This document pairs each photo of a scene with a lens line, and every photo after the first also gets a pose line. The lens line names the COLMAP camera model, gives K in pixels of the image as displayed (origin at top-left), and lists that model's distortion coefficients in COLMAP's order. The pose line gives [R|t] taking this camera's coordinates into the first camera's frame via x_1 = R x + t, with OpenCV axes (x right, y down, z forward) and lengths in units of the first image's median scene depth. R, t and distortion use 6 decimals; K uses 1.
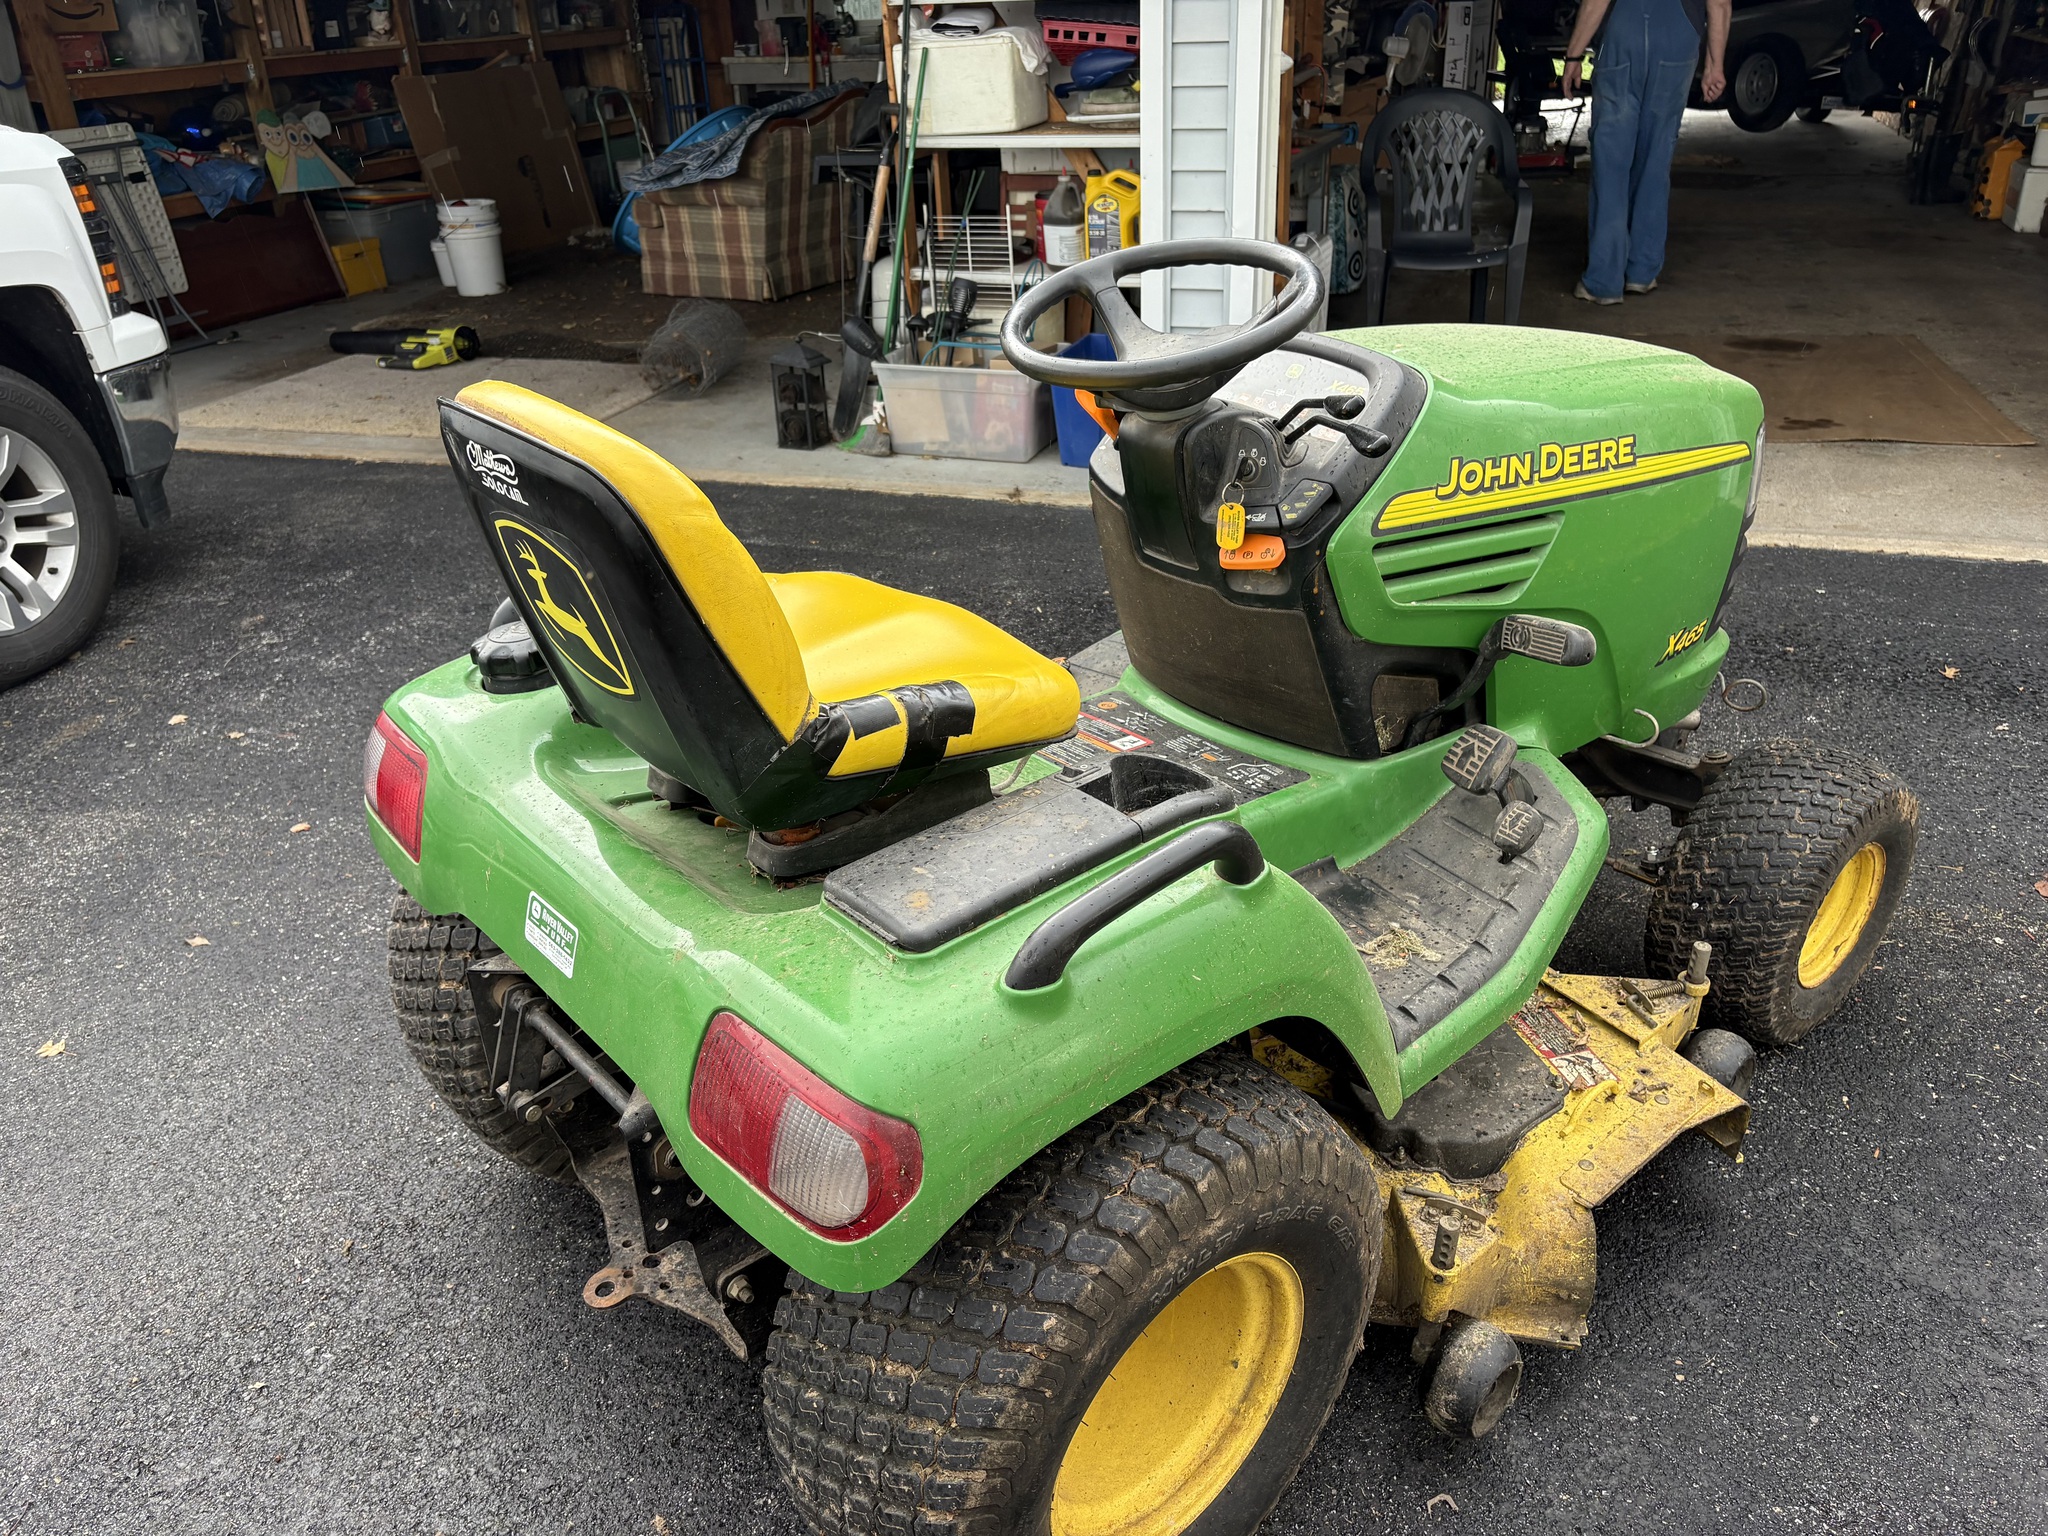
lens RADIAL K [[1569.2, 0, 1052.2], [0, 1569.2, 769.6], [0, 0, 1]] dist [0.016504, -0.000926]
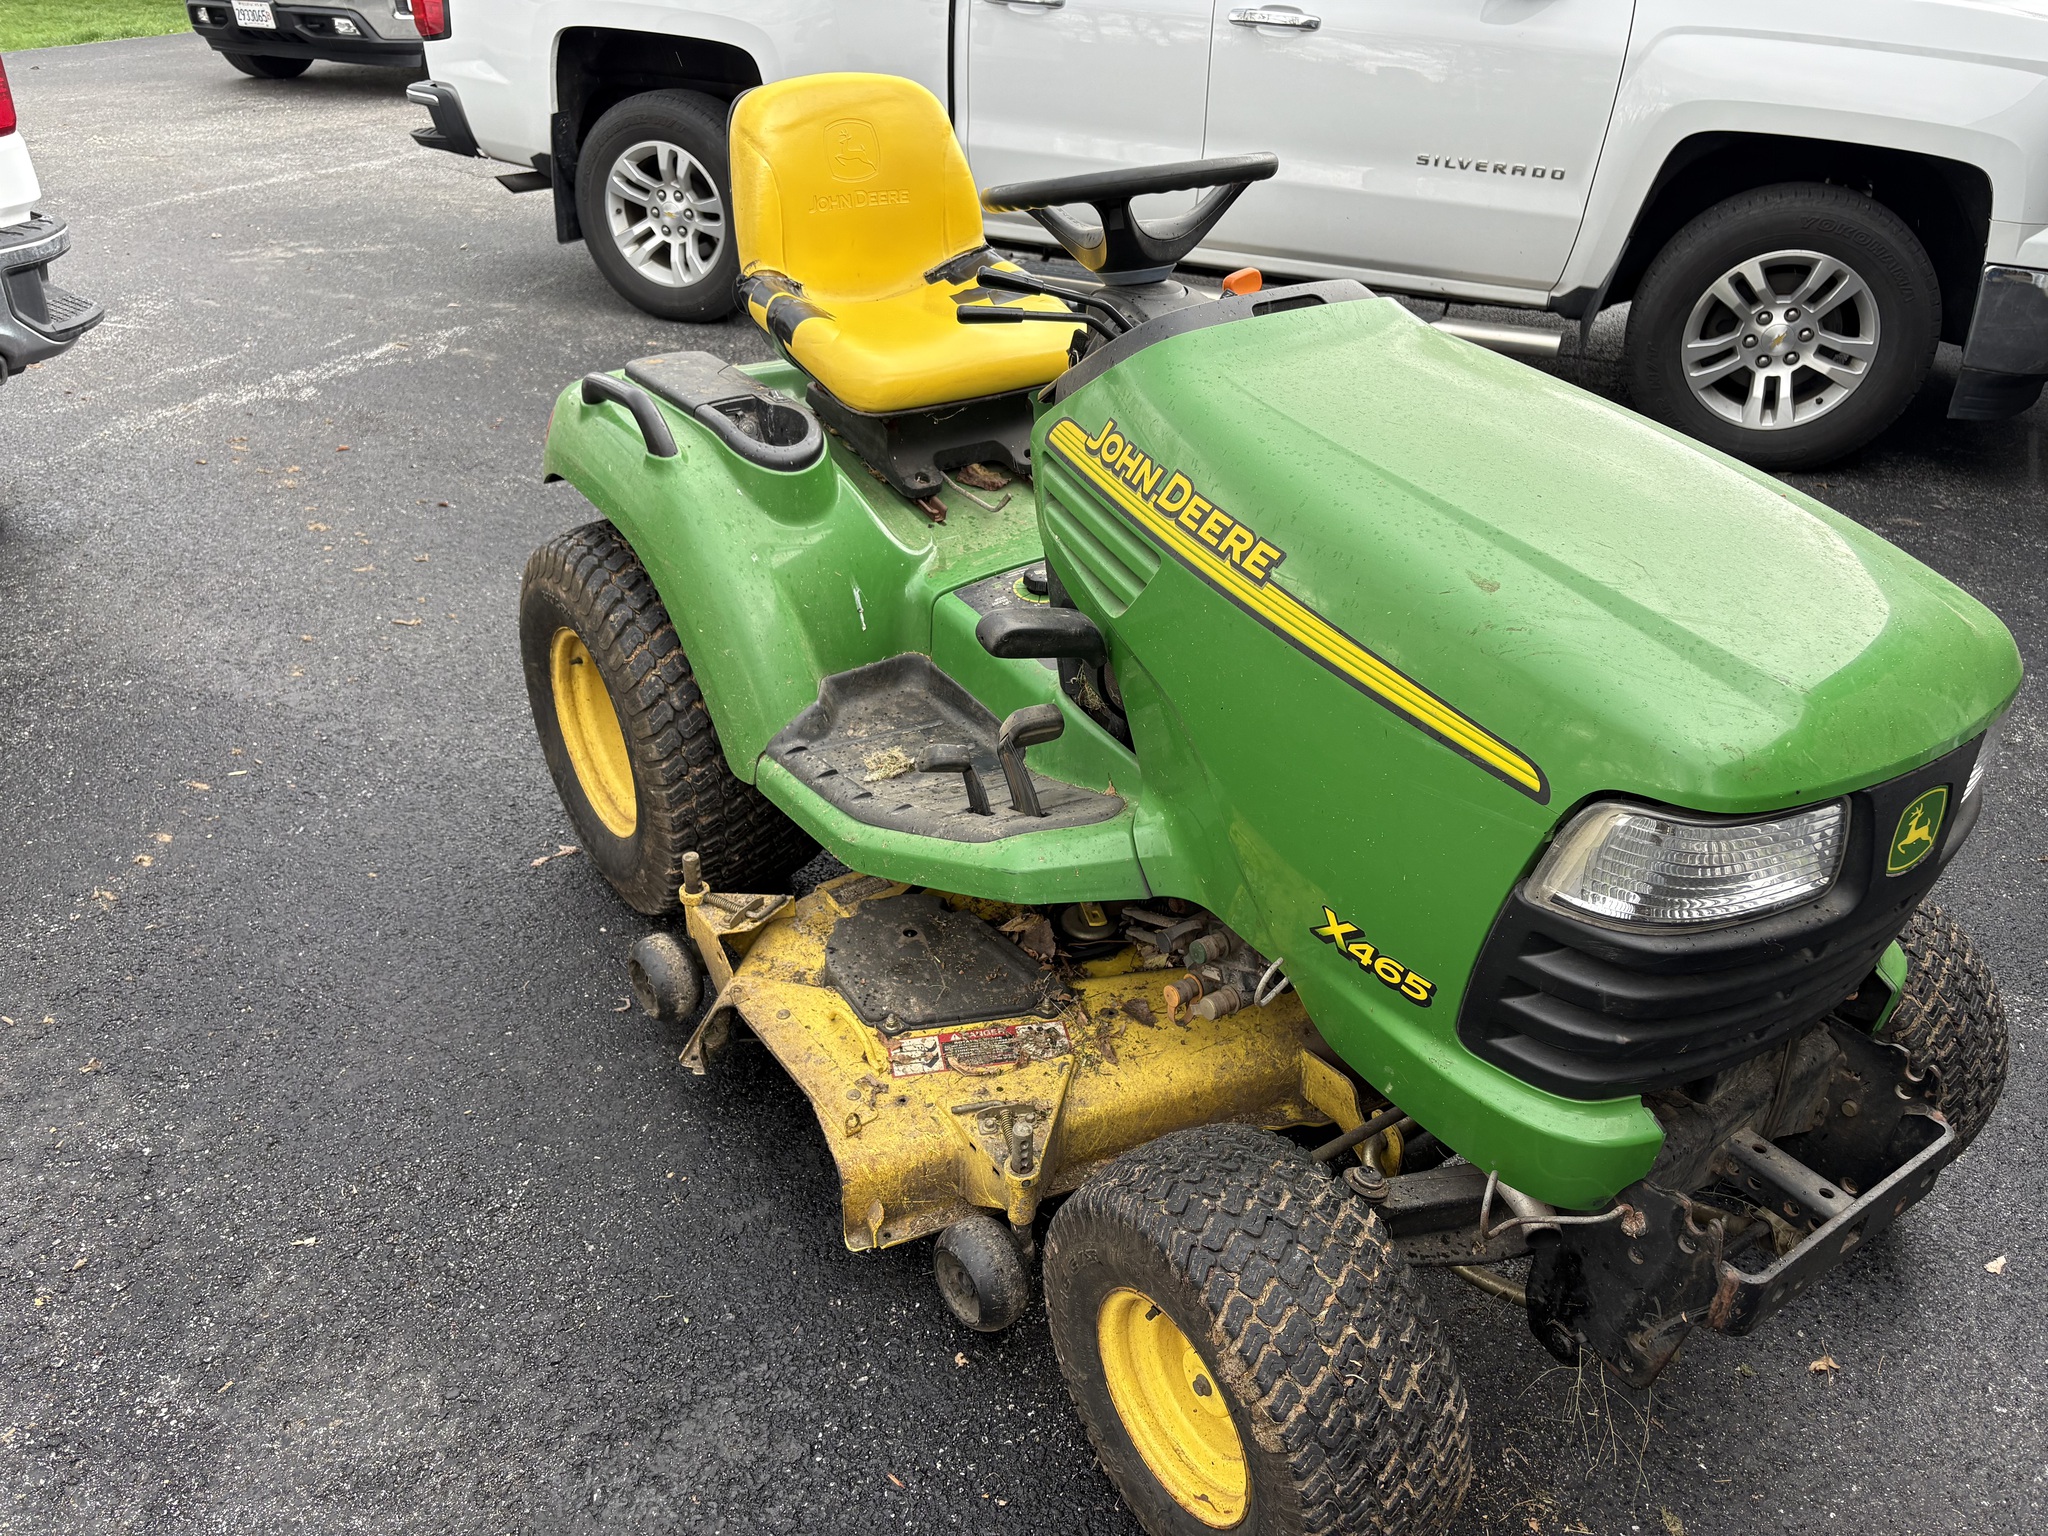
lens RADIAL K [[1571.2, 0, 1013.8], [0, 1571.2, 777.0], [0, 0, 1]] dist [0.090950, -0.121025]
pose [[-0.123615, 0.520288, -0.844997, 1.108212], [-0.483334, 0.712125, 0.509182, -0.472322], [0.866665, 0.471358, 0.163443, 0.854395]]
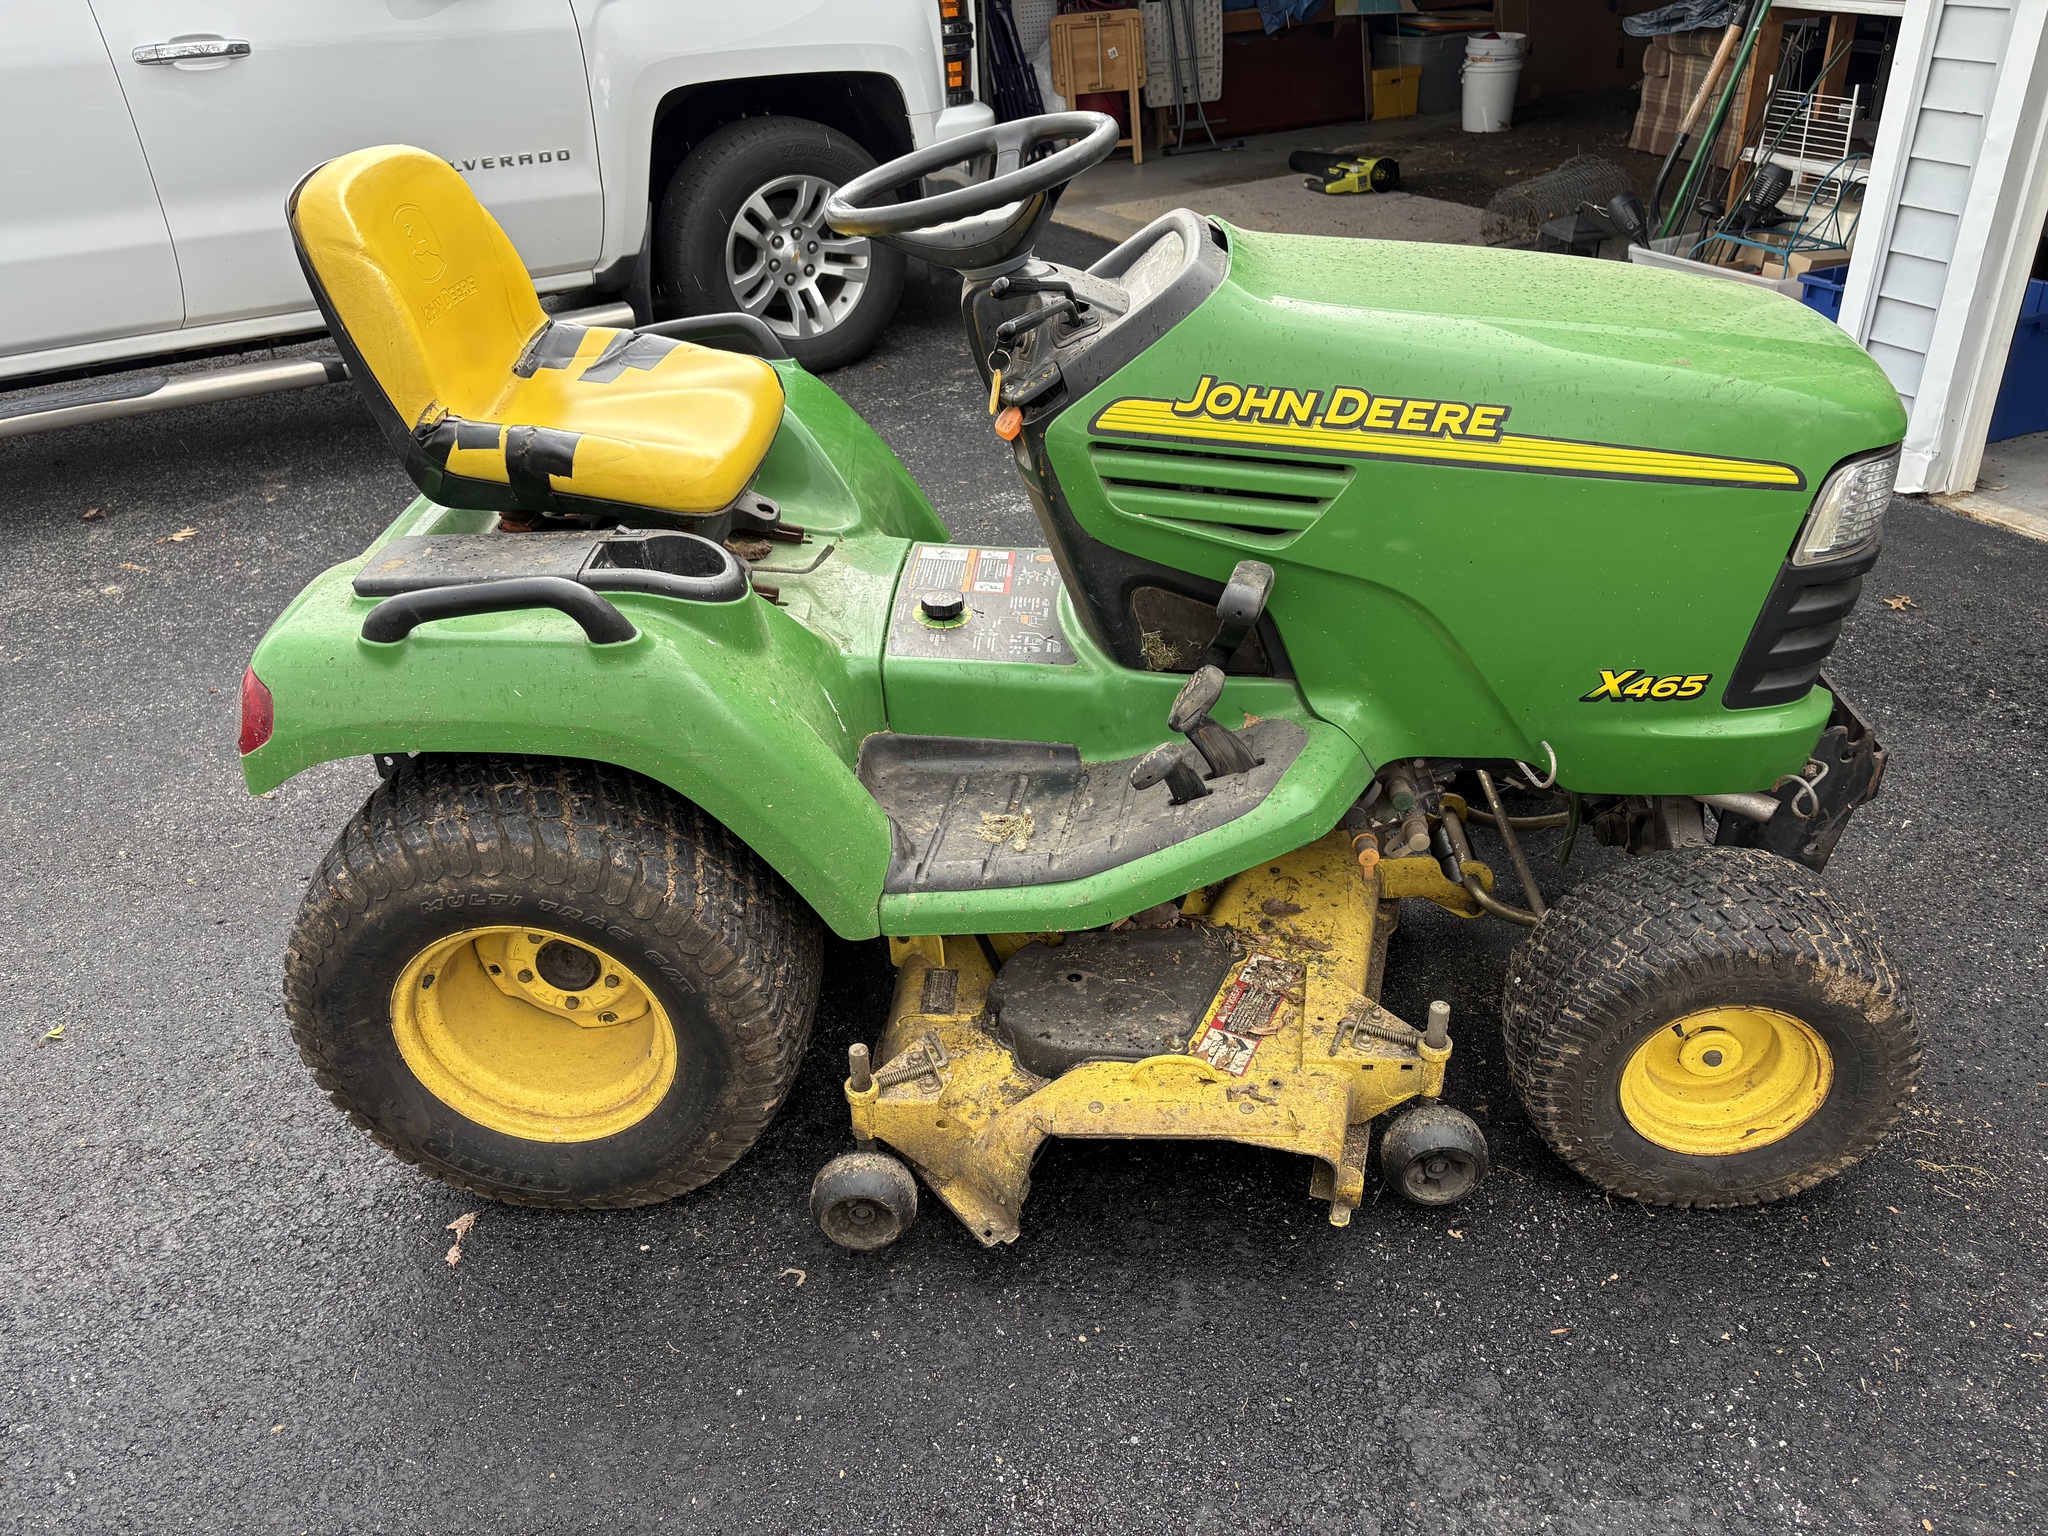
lens RADIAL K [[1556.0, 0, 1033.7], [0, 1556.0, 784.0], [0, 0, 1]] dist [0.054604, -0.049413]
pose [[0.717564, 0.361991, -0.595033, 0.795637], [-0.301696, 0.931564, 0.202900, -0.122165], [0.627759, 0.033925, 0.777668, 0.195564]]
